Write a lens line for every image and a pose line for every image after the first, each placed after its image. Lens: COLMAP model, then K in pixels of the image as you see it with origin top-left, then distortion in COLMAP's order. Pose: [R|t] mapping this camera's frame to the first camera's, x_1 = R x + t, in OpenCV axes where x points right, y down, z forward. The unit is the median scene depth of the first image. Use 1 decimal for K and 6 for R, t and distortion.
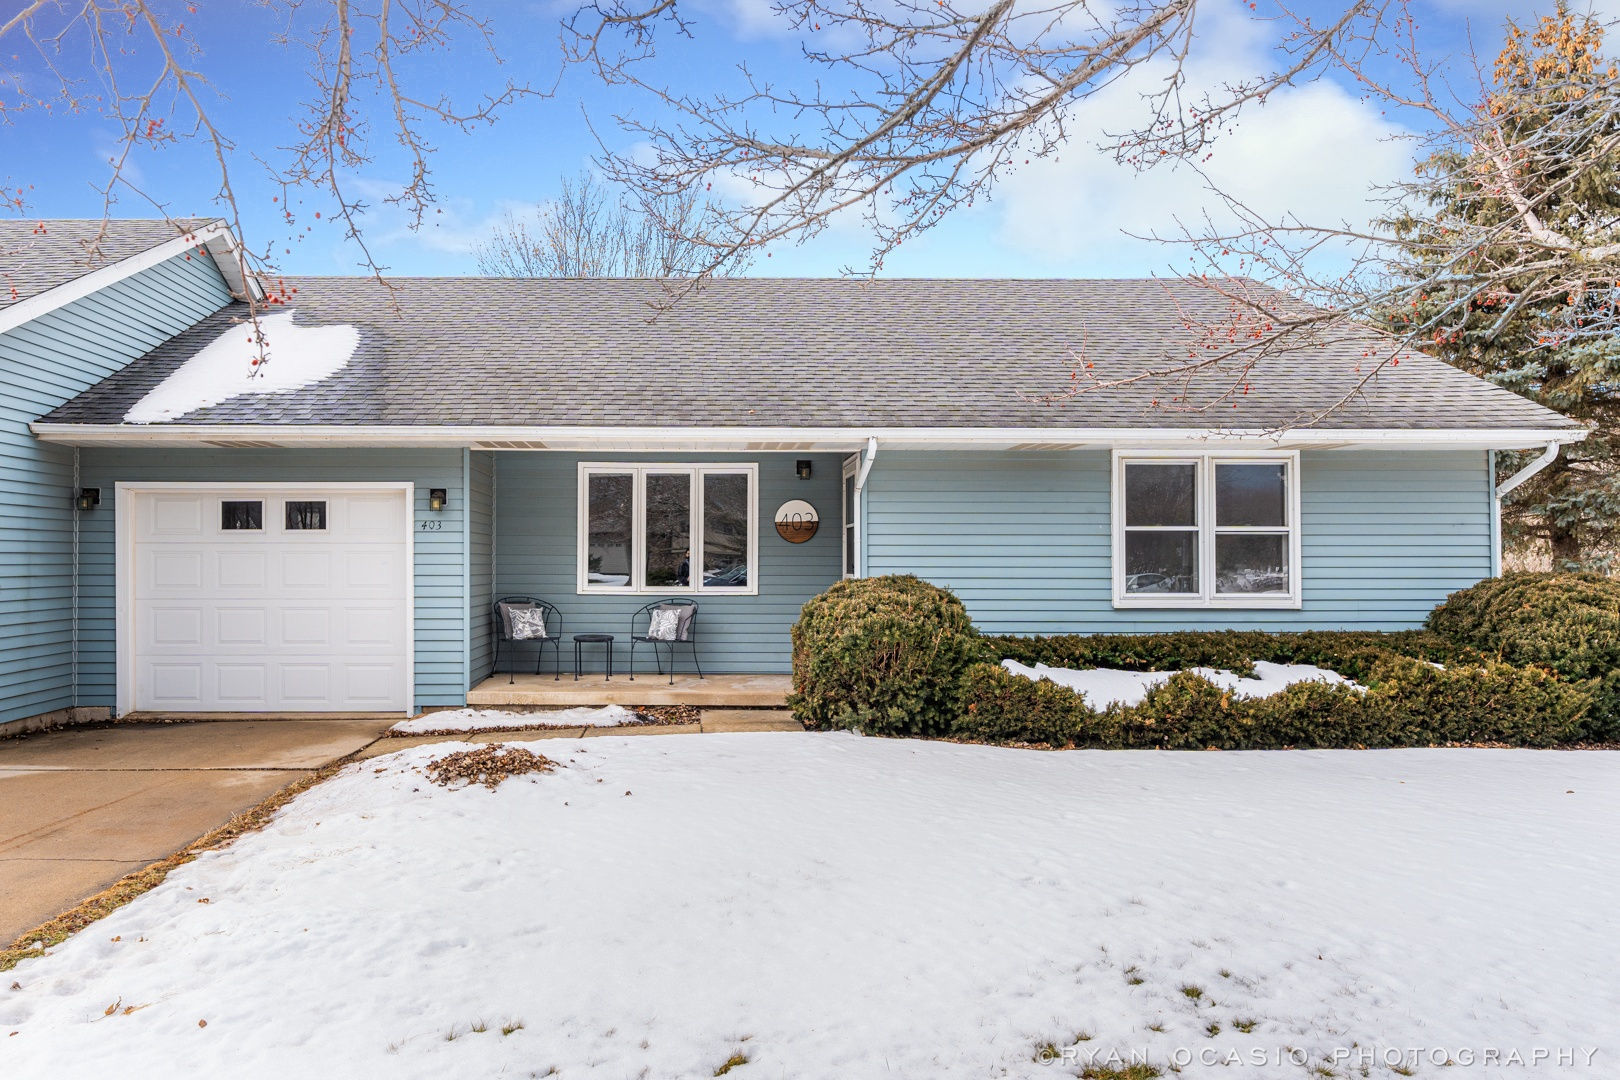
lens RADIAL K [[933.1, 0, 809.9], [0, 933.1, 557.4], [0, 0, 1]] dist [-0.002511, 0.000468]
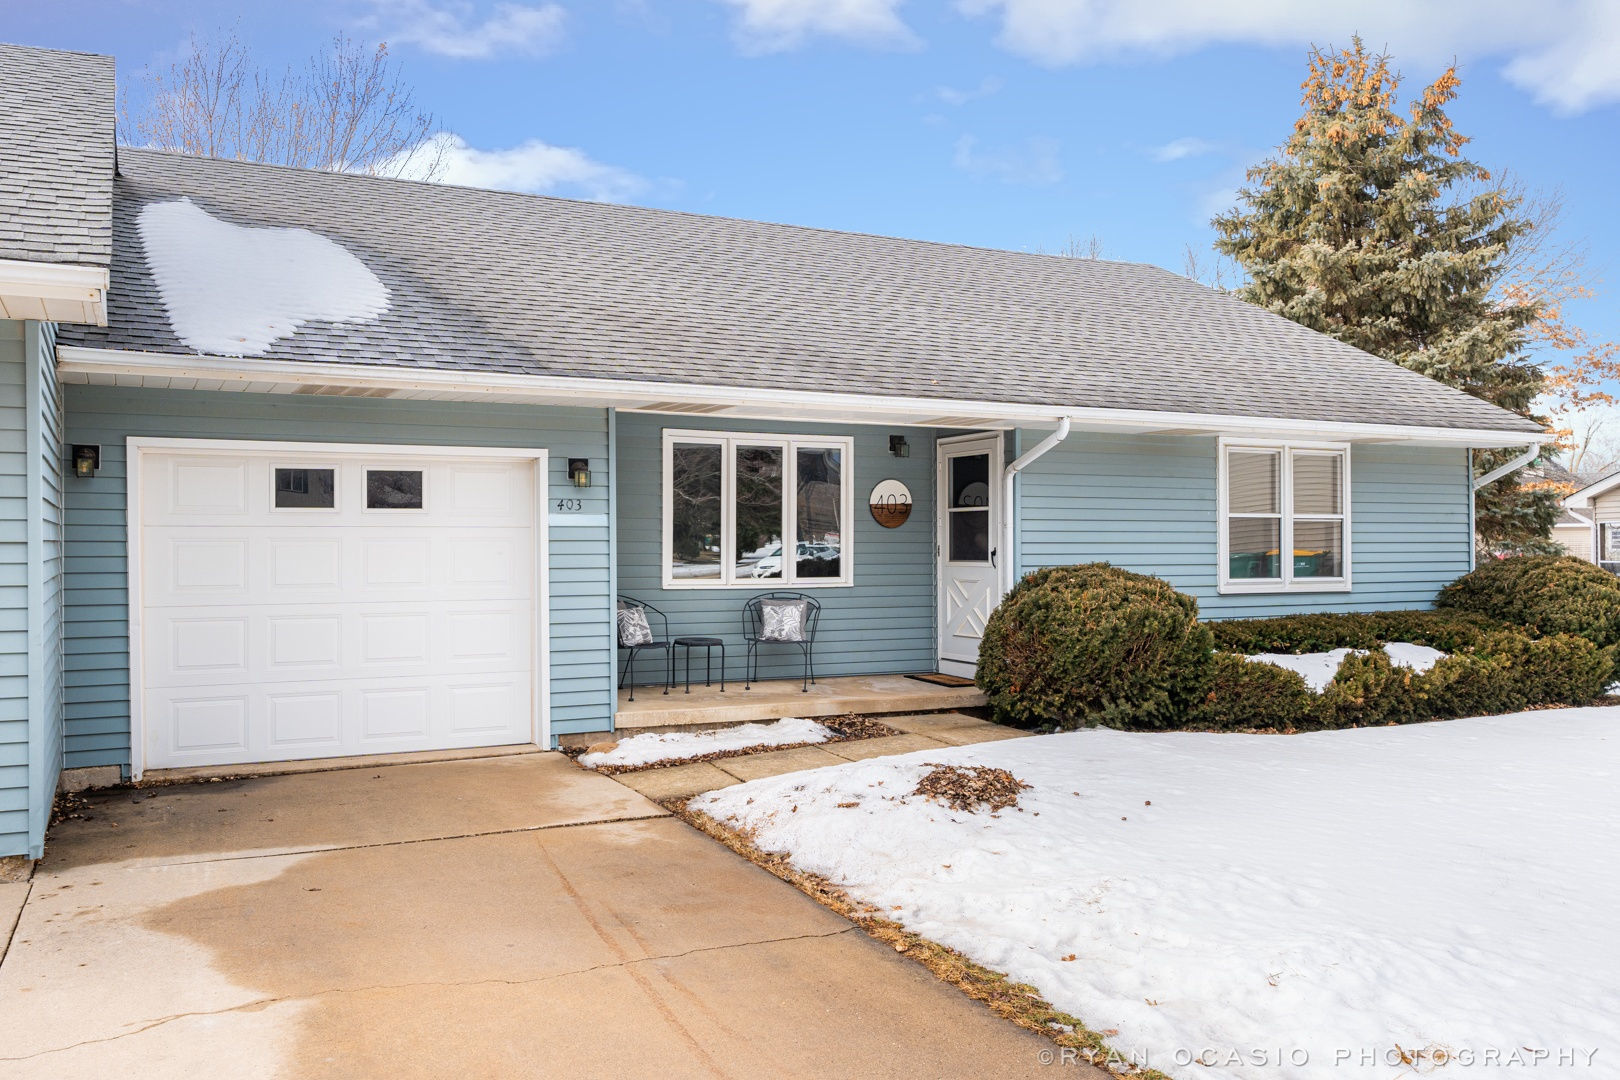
lens RADIAL K [[1076.3, 0, 810.0], [0, 1076.3, 540.0], [0, 0, 1]] dist [0.004204, 0.000384]
pose [[0.932274, -0.000583, 0.361751, -0.546288], [0.000383, 1.000000, 0.000624, -0.005172], [-0.361752, -0.000443, 0.932274, 0.077352]]
